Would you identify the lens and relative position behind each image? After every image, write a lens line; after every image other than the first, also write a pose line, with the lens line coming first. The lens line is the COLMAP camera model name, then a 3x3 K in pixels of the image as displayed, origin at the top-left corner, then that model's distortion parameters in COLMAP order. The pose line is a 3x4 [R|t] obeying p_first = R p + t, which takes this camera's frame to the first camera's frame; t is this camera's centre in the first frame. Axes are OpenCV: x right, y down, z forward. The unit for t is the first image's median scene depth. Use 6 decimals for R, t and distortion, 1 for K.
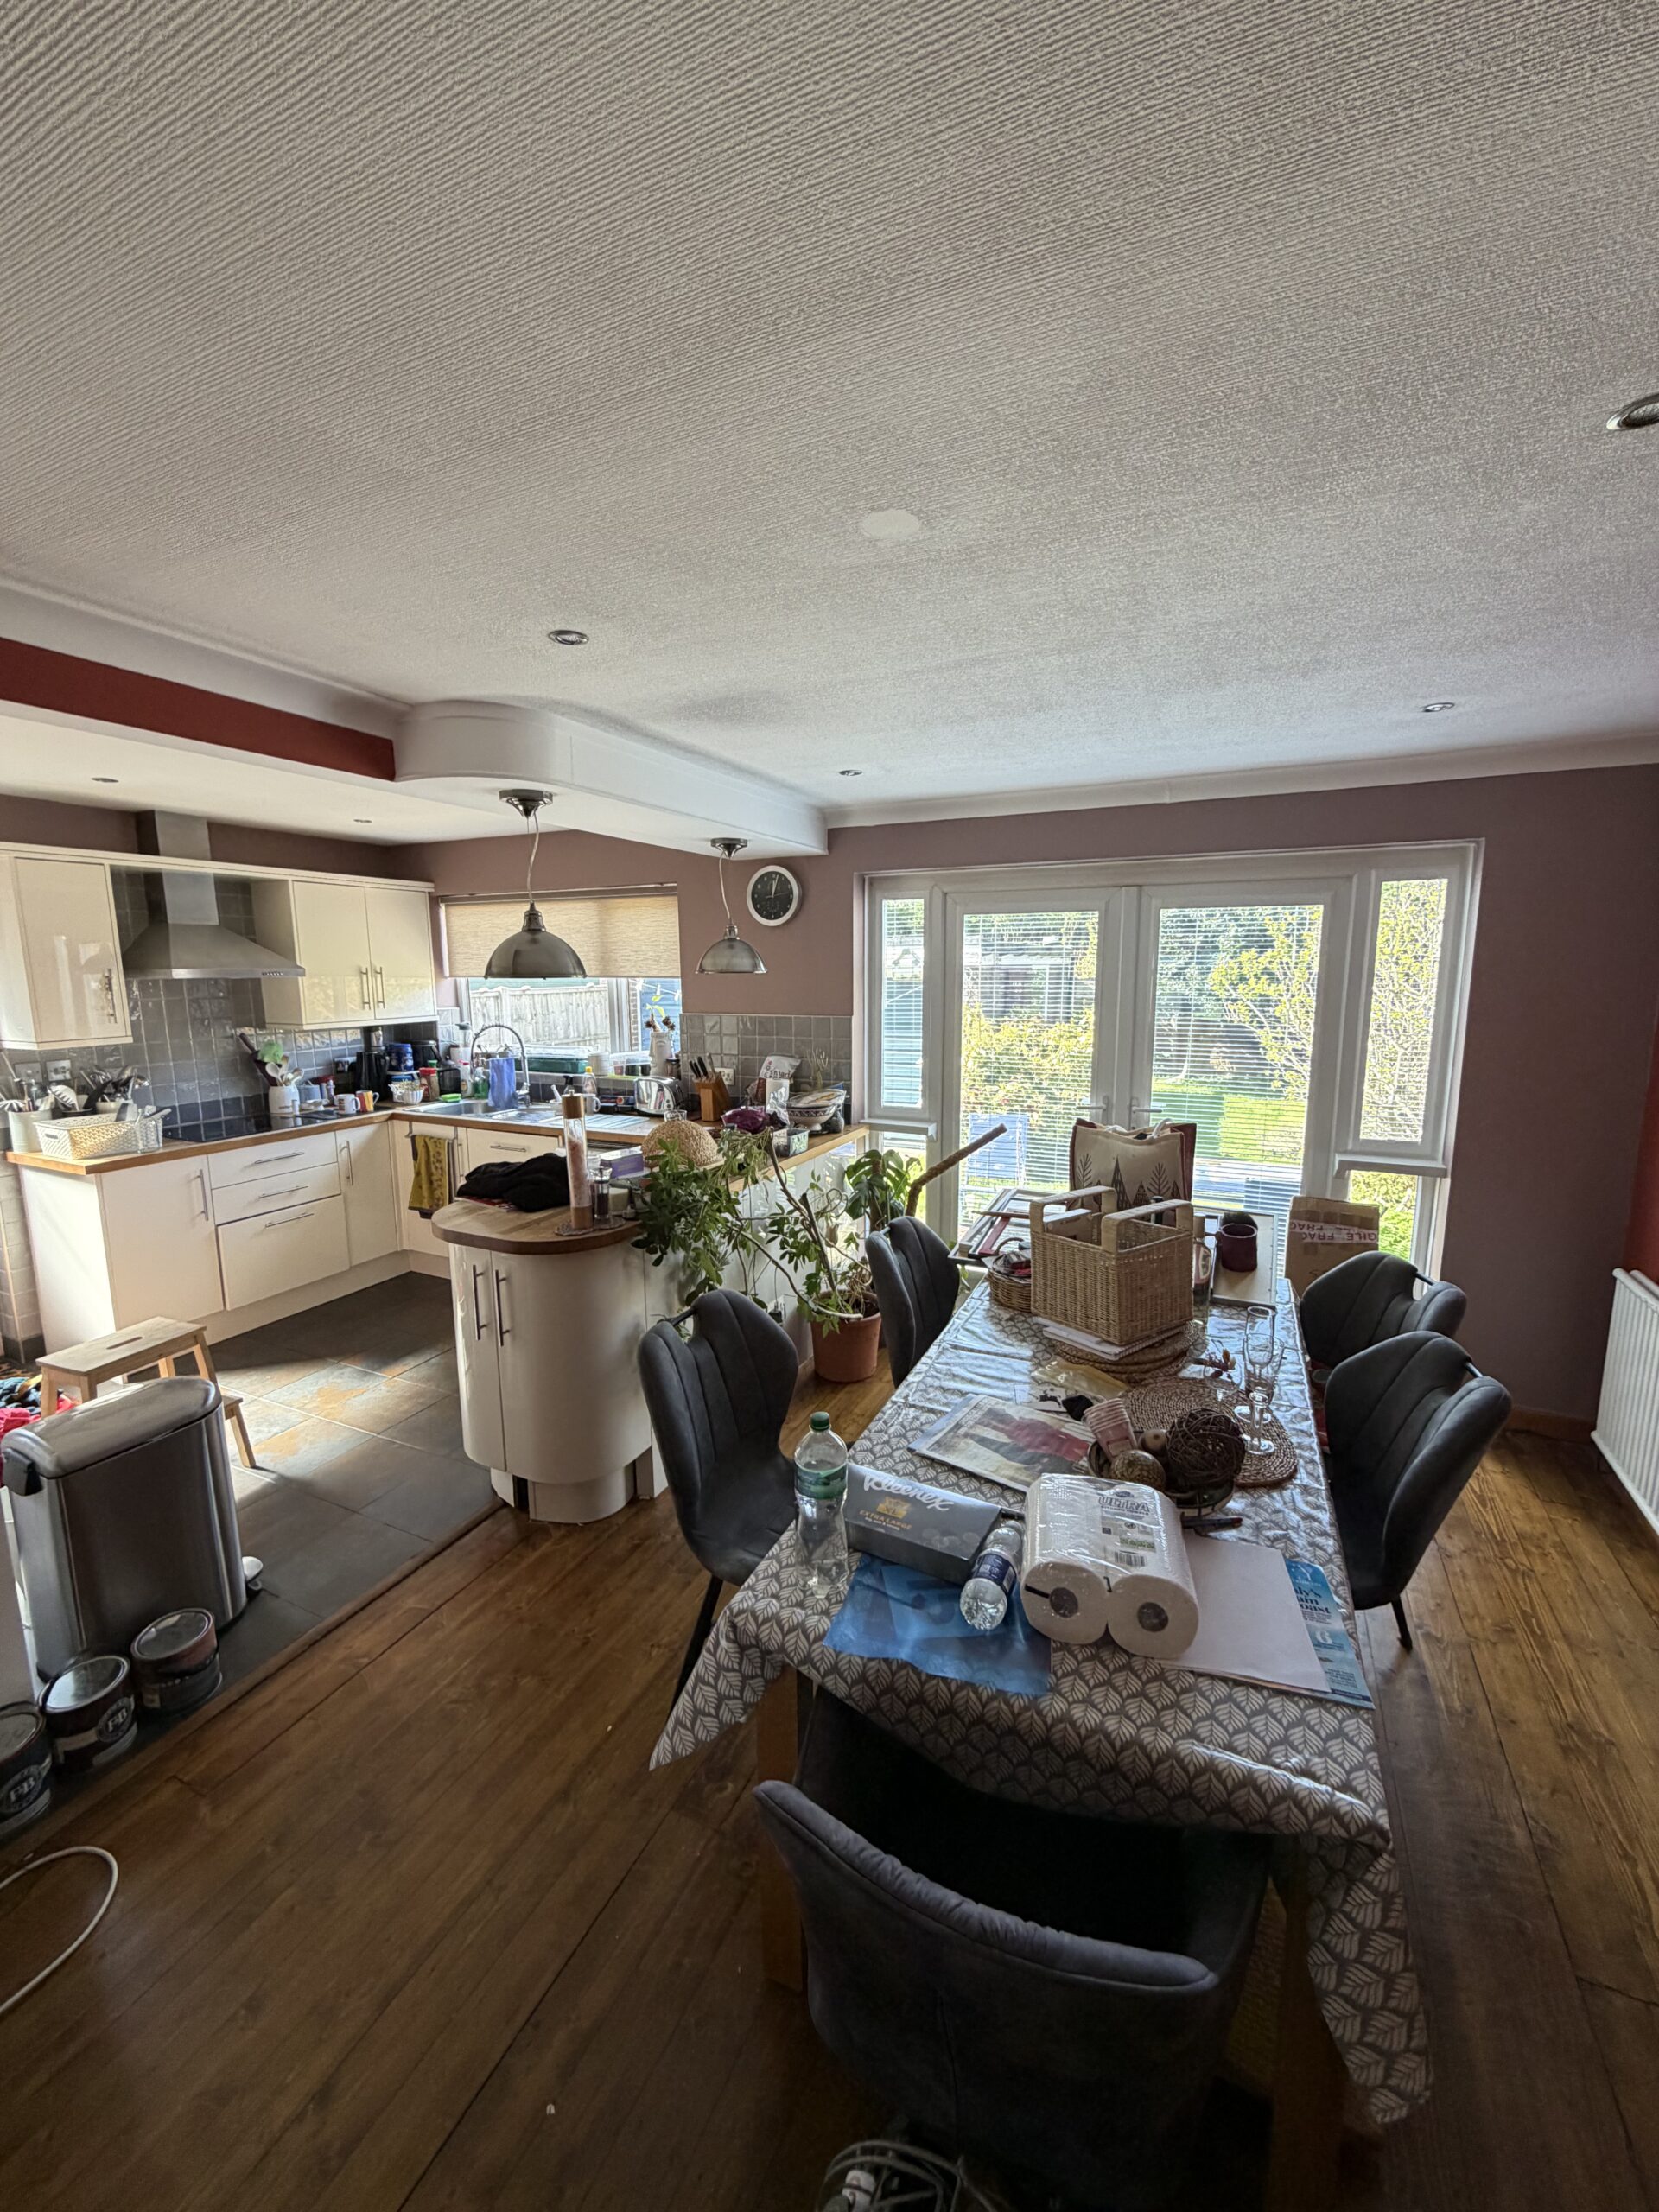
lens RADIAL K [[873.7, 0, 829.5], [0, 873.7, 1106.0], [0, 0, 1]] dist [0.000143, 0.000219]
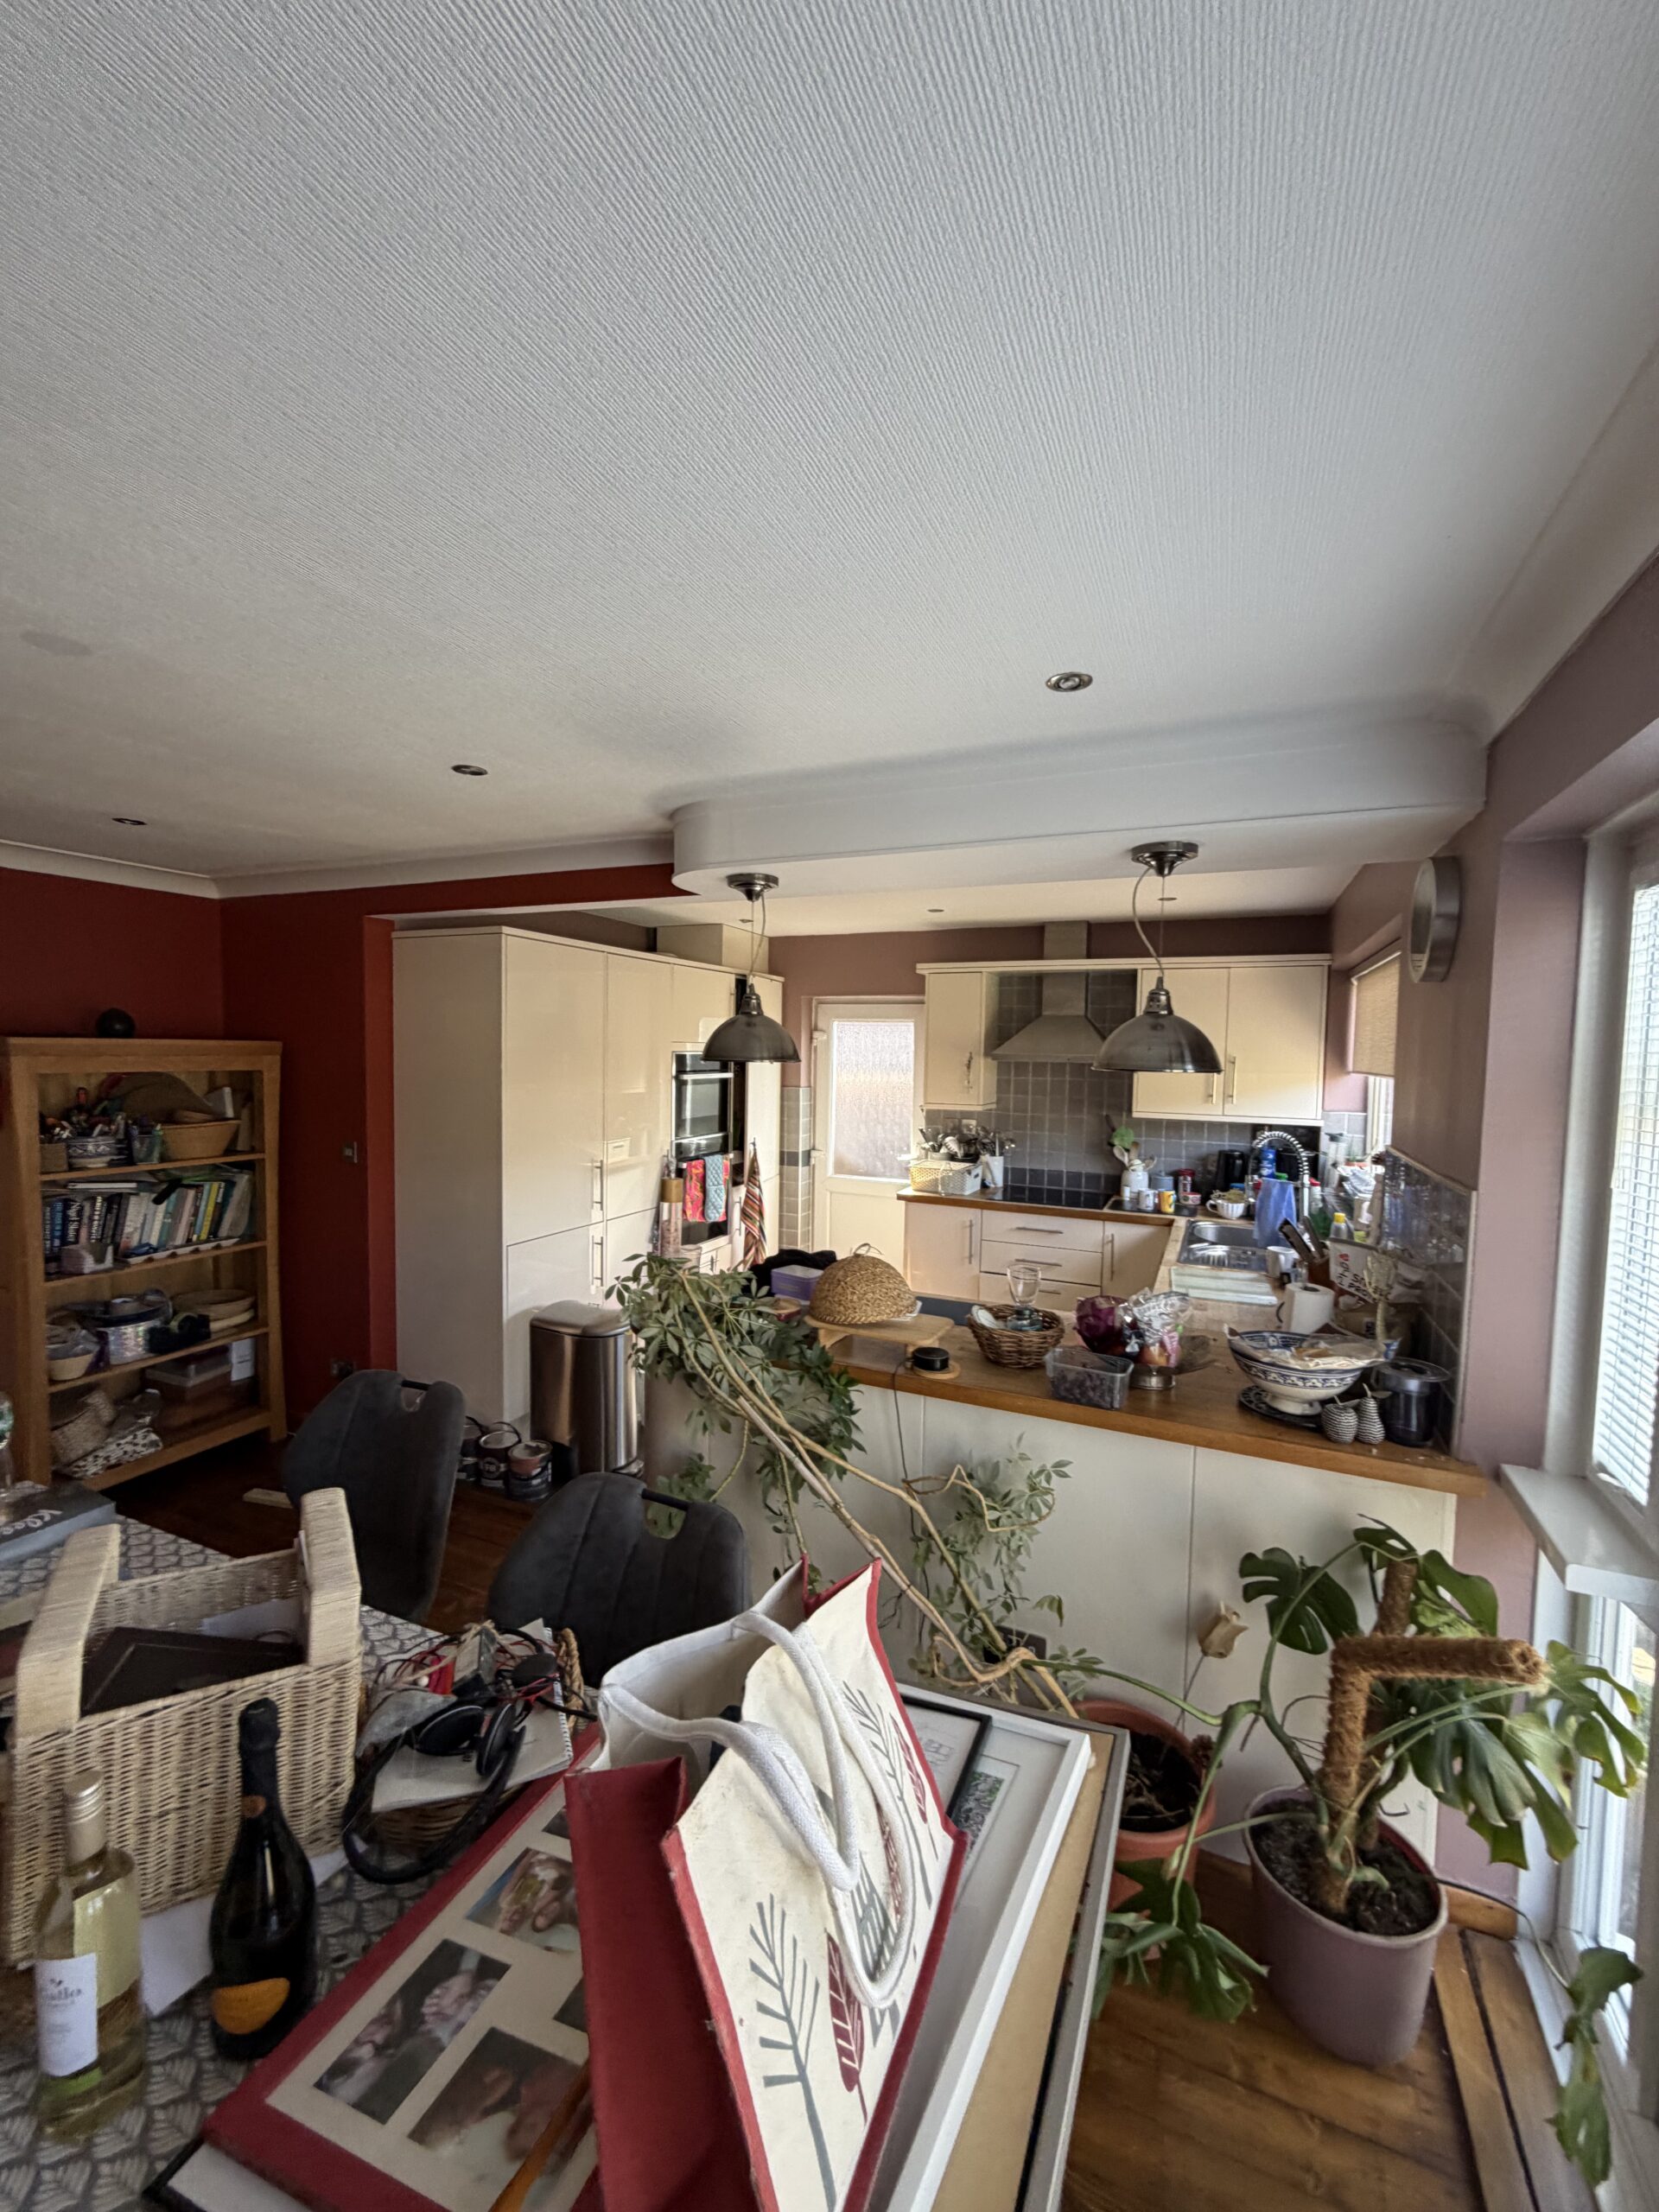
lens RADIAL K [[873.7, 0, 829.5], [0, 873.7, 1106.0], [0, 0, 1]] dist [0.000143, 0.000219]
pose [[0.021524, 0.069639, -0.997340, 0.393868], [-0.180312, 0.981483, 0.064640, -0.106581], [0.983374, 0.178441, 0.033682, 0.656877]]
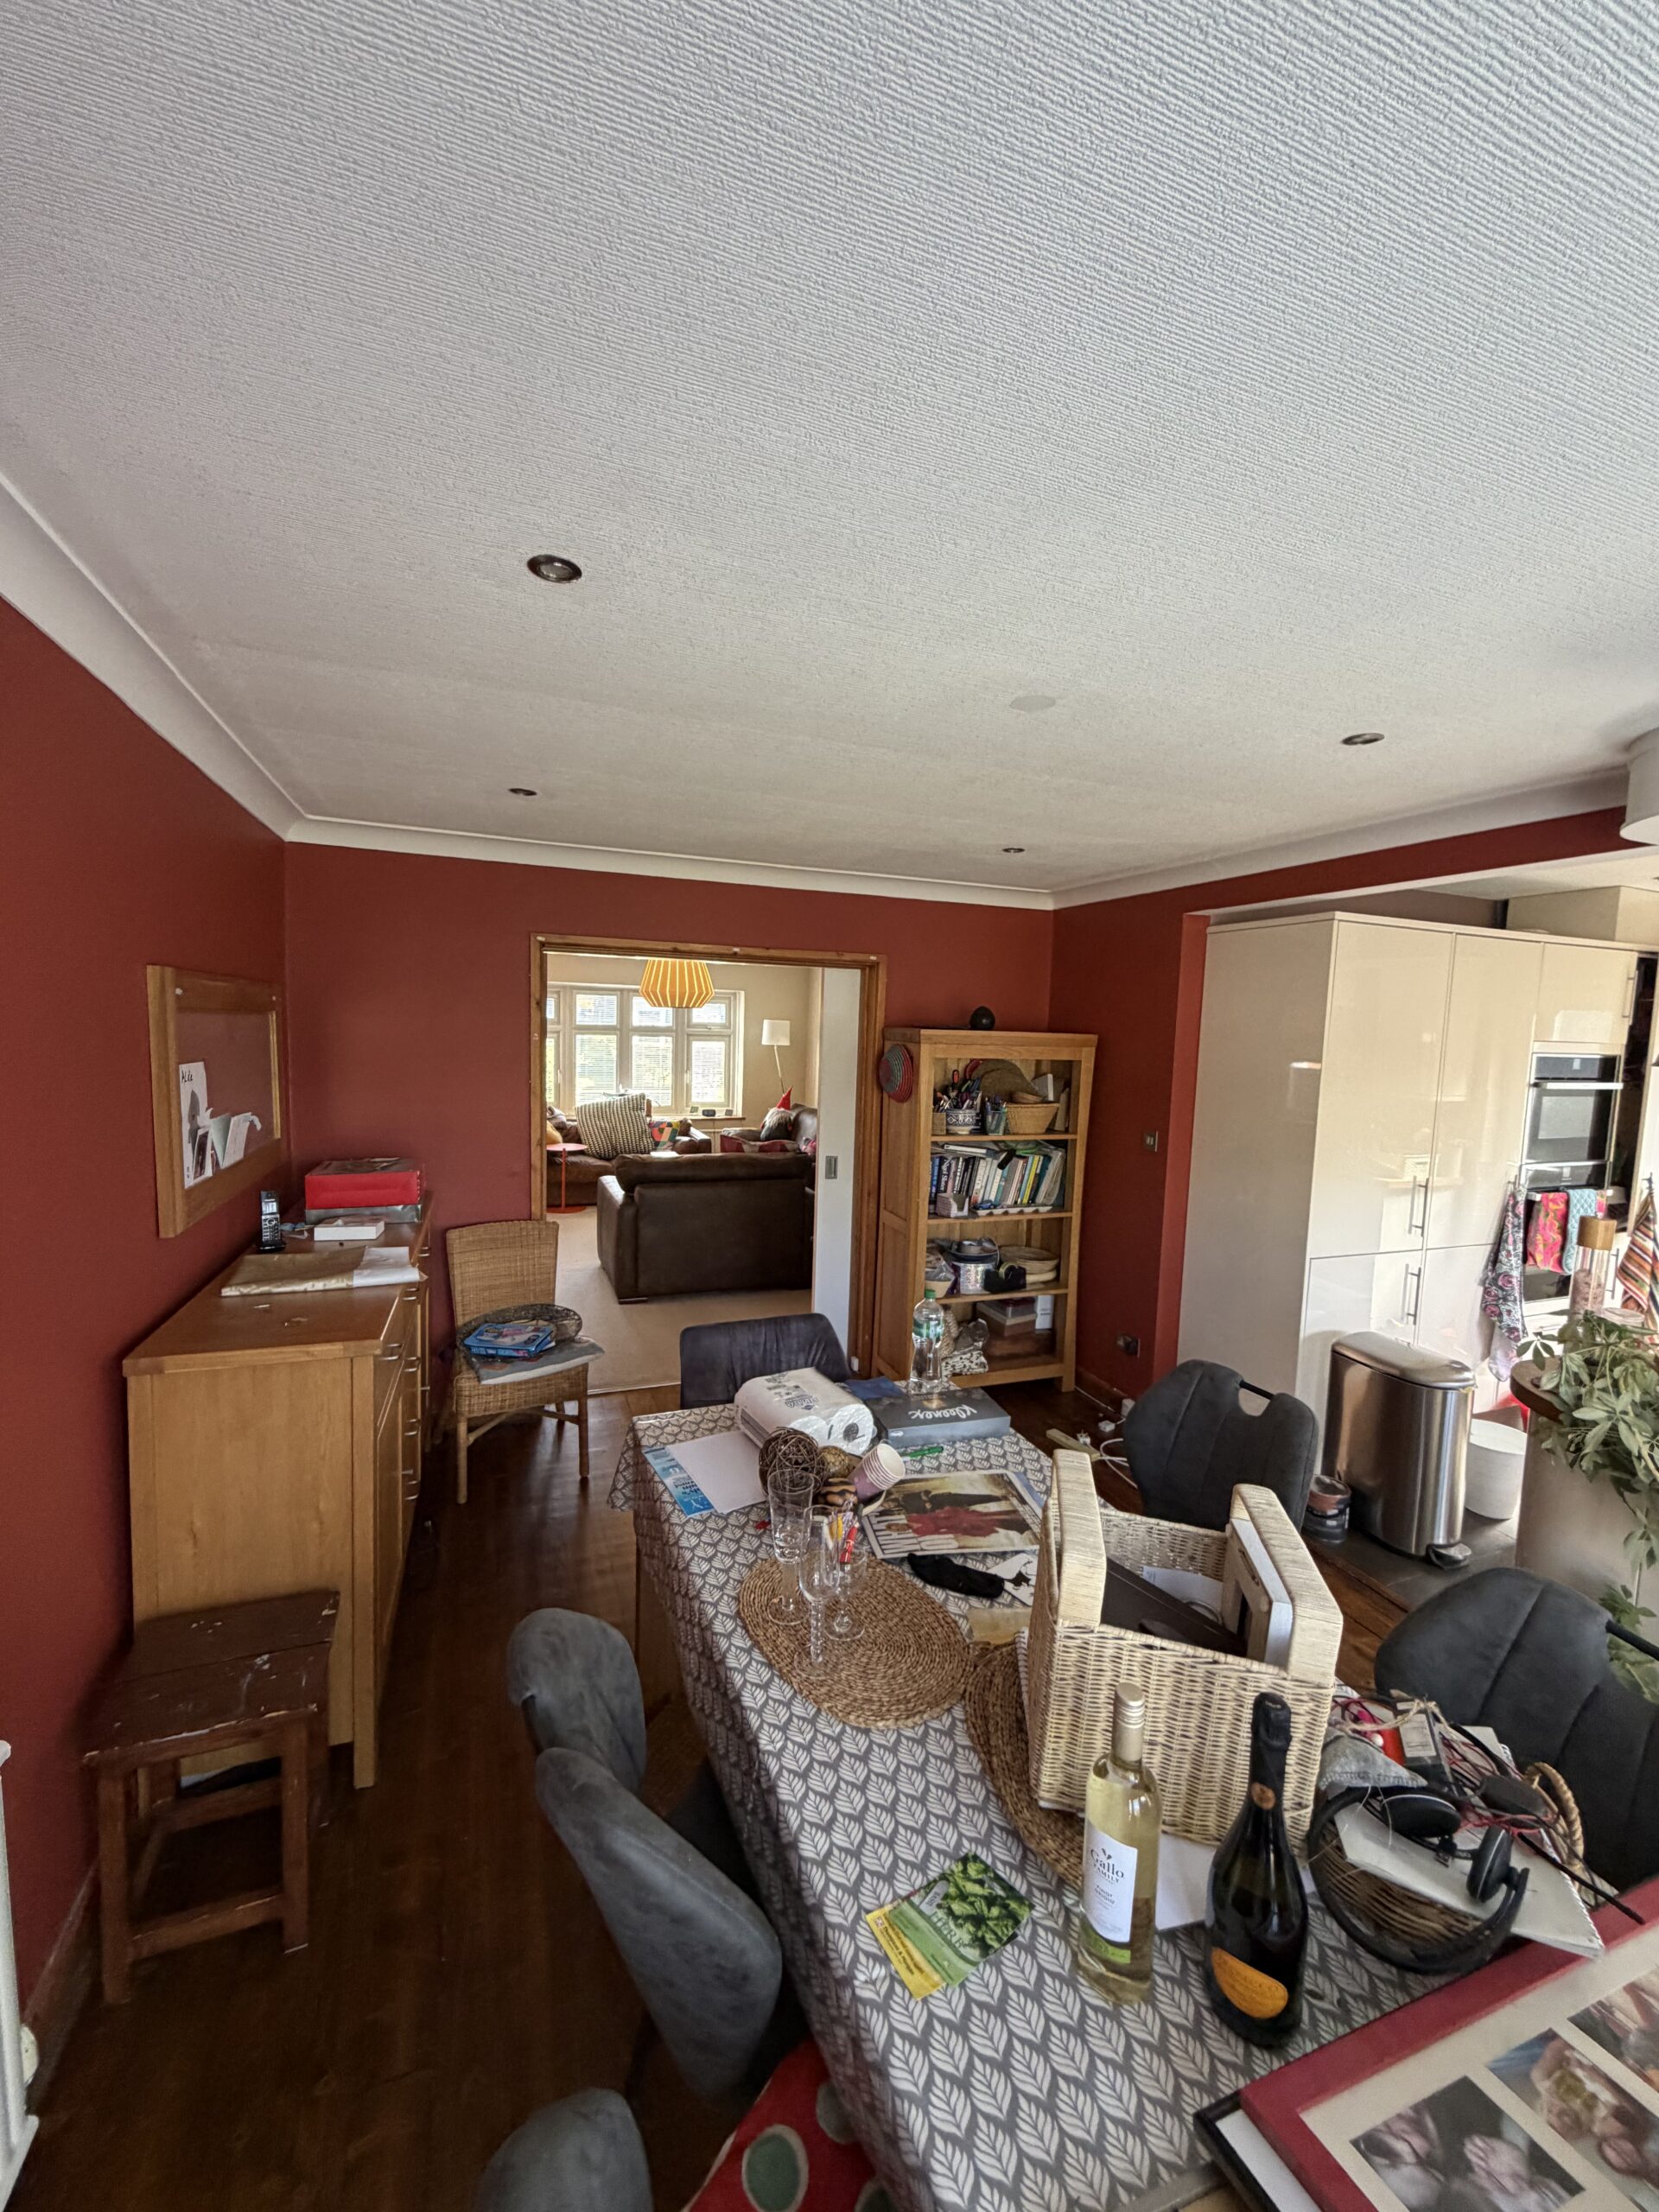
lens RADIAL K [[873.7, 0, 829.5], [0, 873.7, 1106.0], [0, 0, 1]] dist [0.000143, 0.000219]
pose [[-0.687632, 0.048032, -0.724468, 0.407694], [-0.146708, 0.968036, 0.203429, -0.093434], [0.711083, 0.246170, -0.658606, 0.590830]]
